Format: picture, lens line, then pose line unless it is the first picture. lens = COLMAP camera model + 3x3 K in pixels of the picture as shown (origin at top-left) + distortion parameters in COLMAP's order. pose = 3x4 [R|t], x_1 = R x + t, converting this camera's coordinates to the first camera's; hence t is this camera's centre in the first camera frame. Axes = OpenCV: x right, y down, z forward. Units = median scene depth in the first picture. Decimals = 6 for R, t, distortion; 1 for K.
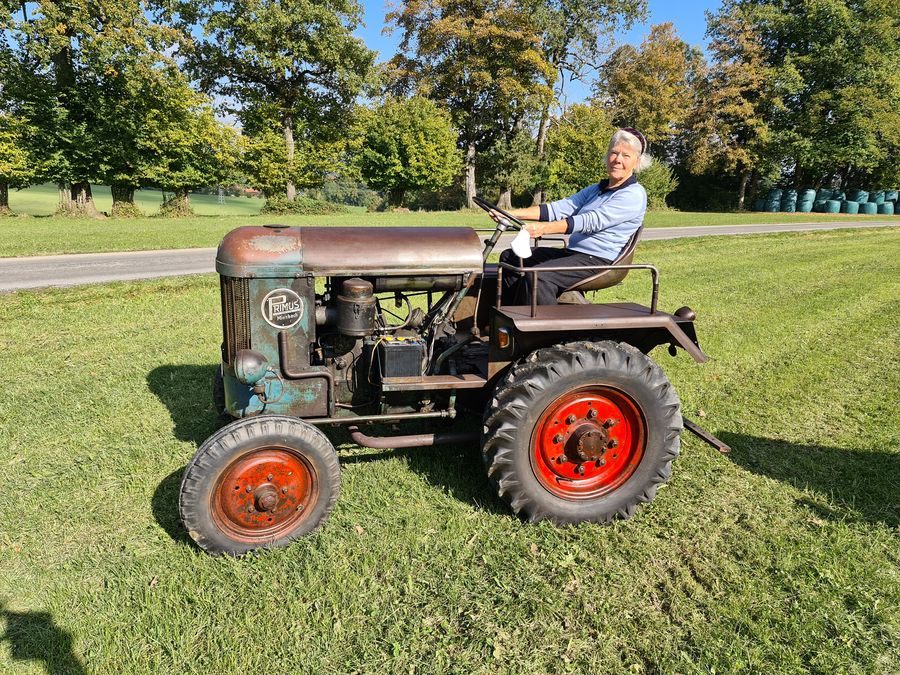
lens RADIAL K [[657.4, 0, 444.0], [0, 657.4, 334.5], [0, 0, 1]] dist [0.090051, -0.077167]
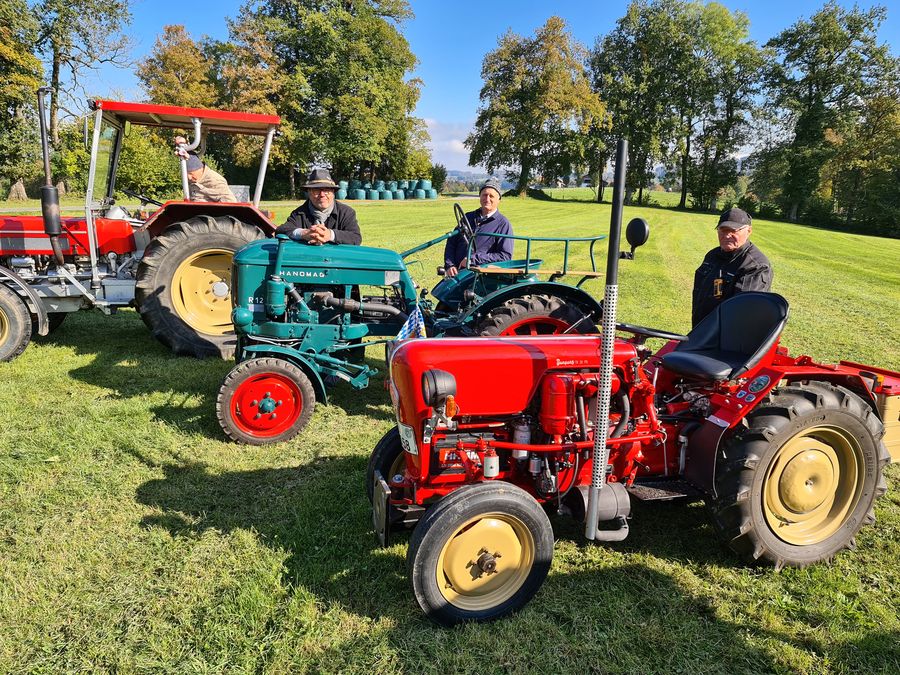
lens RADIAL K [[657.4, 0, 457.7], [0, 657.4, 338.4], [0, 0, 1]] dist [0.090051, -0.077167]
pose [[0.882976, -0.126650, 0.452011, 0.227235], [0.121661, 0.991756, 0.040225, 0.060012], [-0.453379, 0.019475, 0.891105, -0.205430]]
